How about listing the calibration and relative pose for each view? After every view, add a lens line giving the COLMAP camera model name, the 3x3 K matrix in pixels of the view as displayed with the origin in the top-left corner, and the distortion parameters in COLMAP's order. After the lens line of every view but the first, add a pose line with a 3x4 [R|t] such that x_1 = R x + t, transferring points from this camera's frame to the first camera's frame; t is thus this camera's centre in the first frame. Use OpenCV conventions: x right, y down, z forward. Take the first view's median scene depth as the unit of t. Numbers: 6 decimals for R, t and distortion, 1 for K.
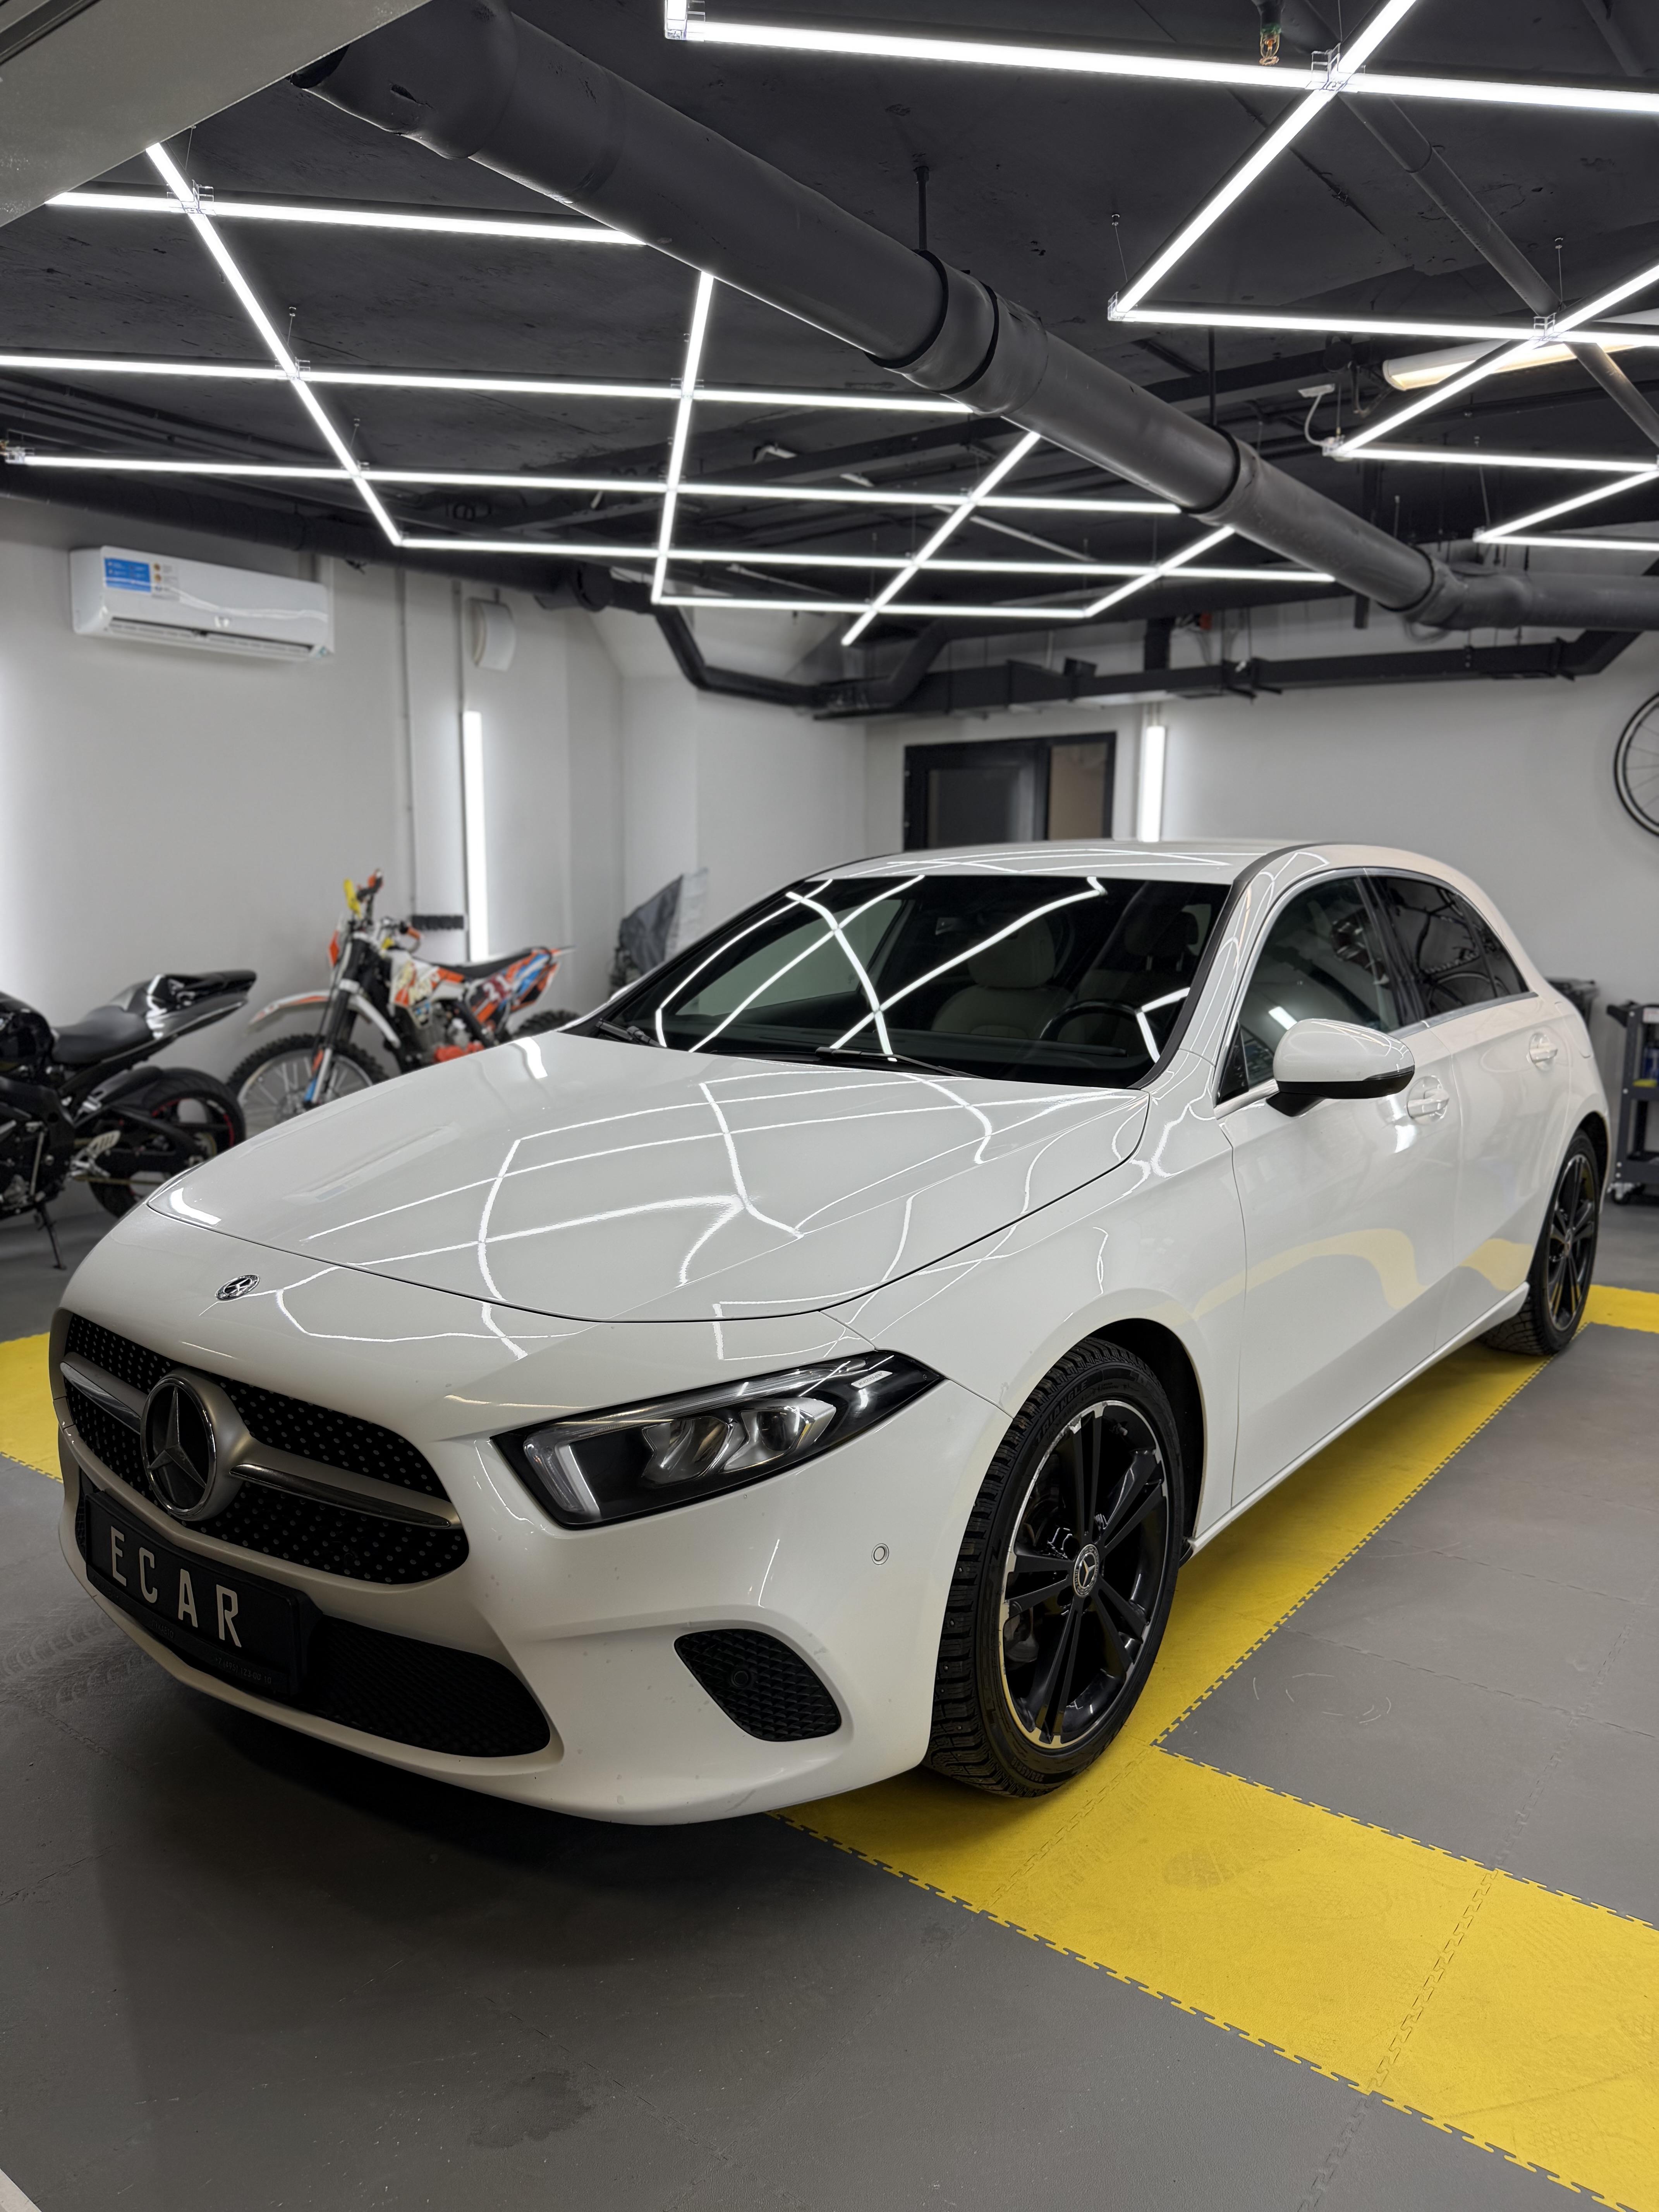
lens RADIAL K [[1551.9, 0, 818.3], [0, 1551.9, 1104.3], [0, 0, 1]] dist [0.046080, -0.057327]
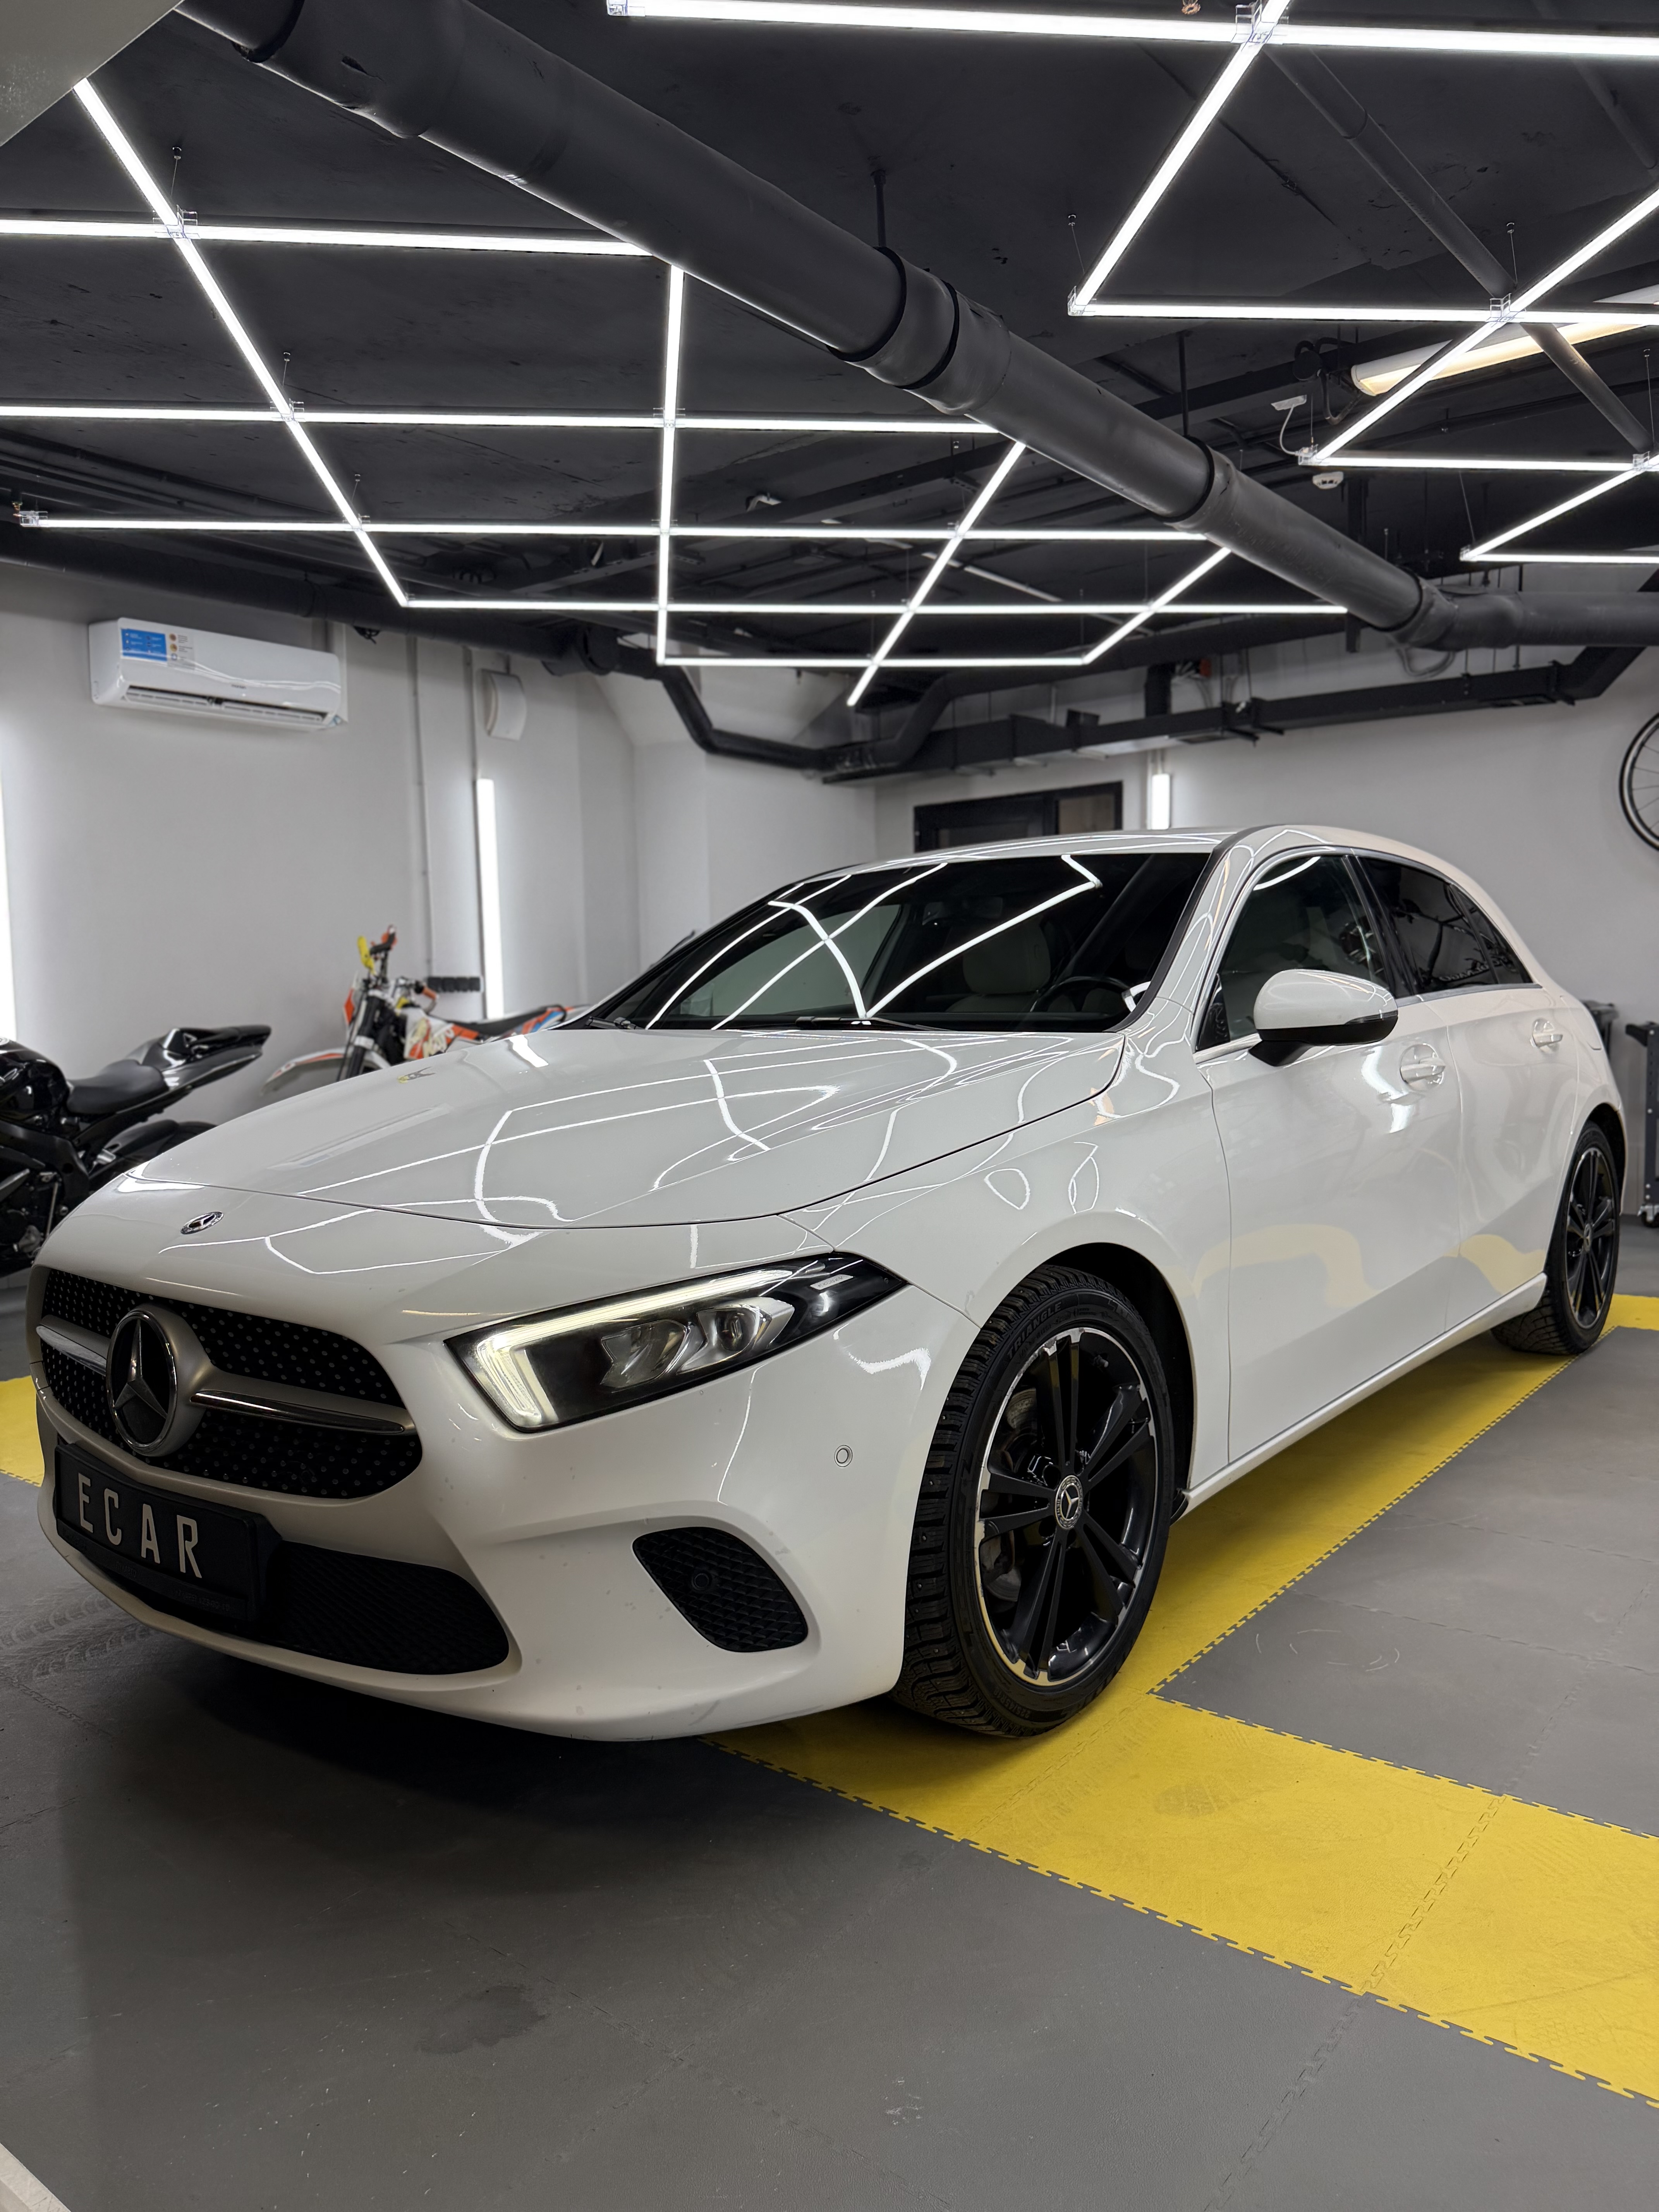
lens RADIAL K [[1551.9, 0, 817.9], [0, 1551.9, 1113.4], [0, 0, 1]] dist [0.046080, -0.057327]
pose [[0.999324, -0.027792, -0.024081, 0.027679], [0.026263, 0.997754, -0.061621, 0.069080], [0.025740, 0.060947, 0.997809, 0.005422]]
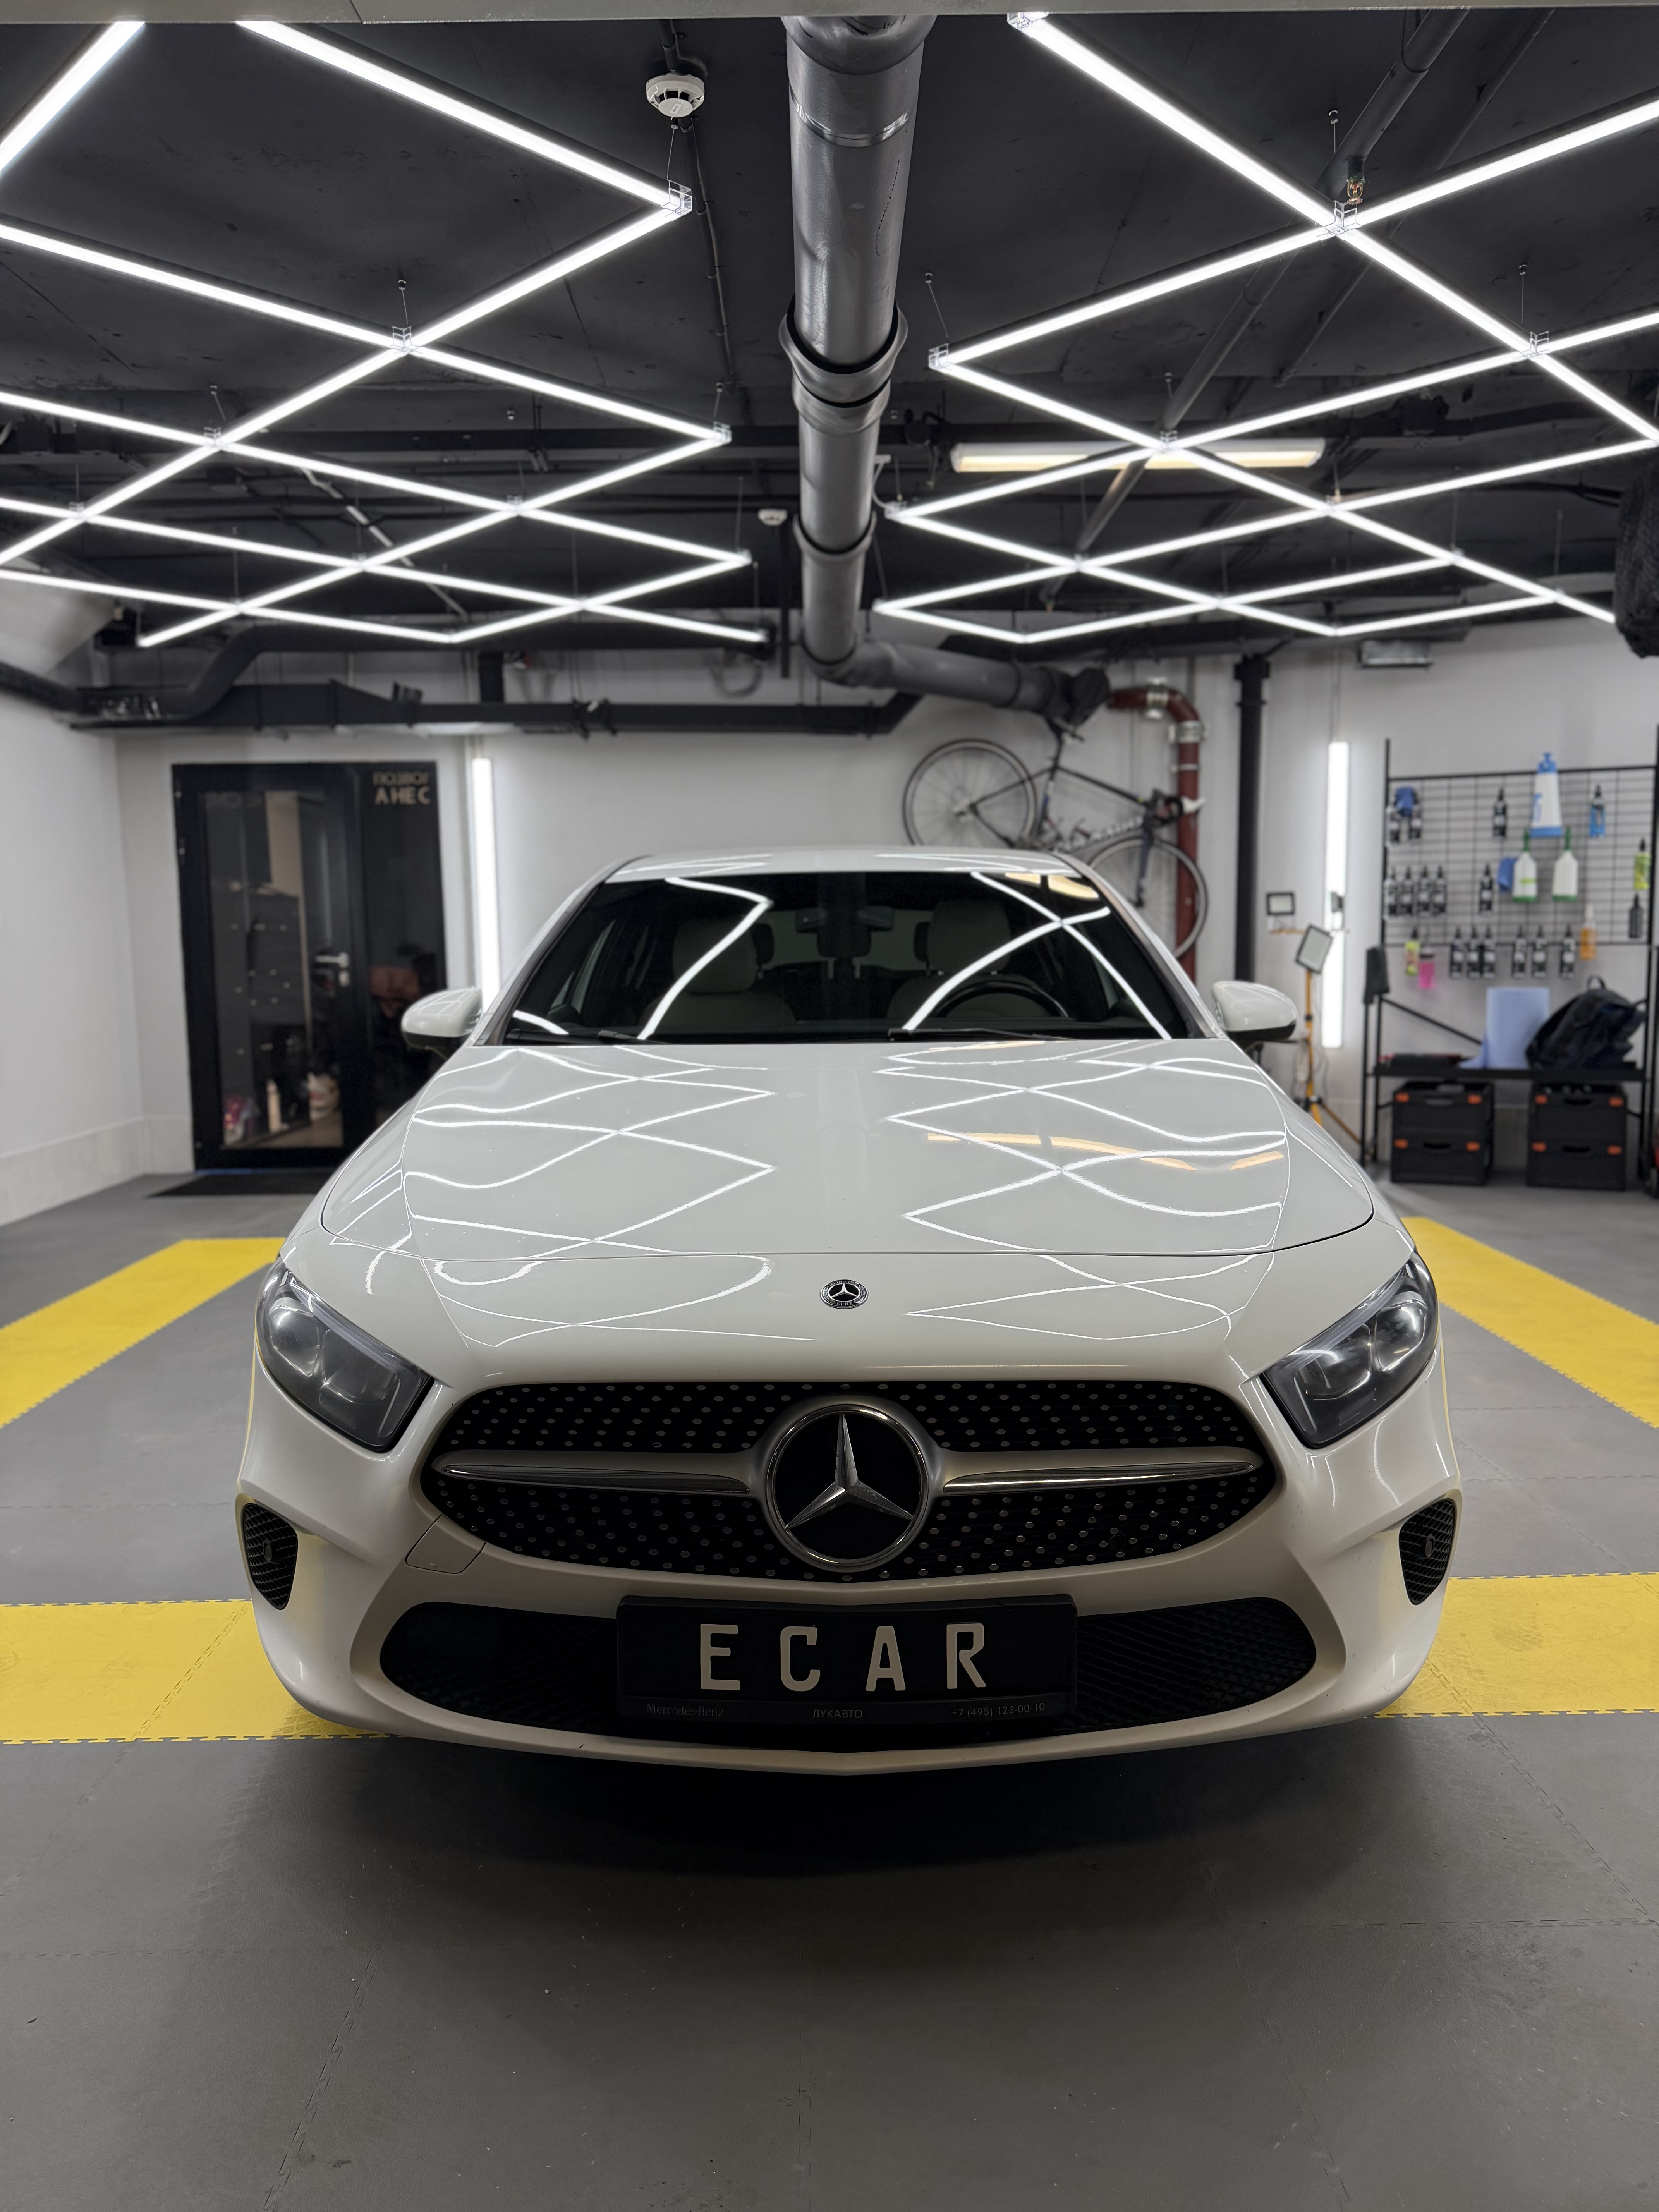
lens RADIAL K [[1551.9, 0, 826.8], [0, 1551.9, 1089.6], [0, 0, 1]] dist [0.046080, -0.057327]
pose [[0.781337, -0.075901, 0.619476, -0.523472], [0.104570, 0.994467, -0.010046, 0.007116], [-0.615286, 0.072628, 0.784951, 0.186883]]
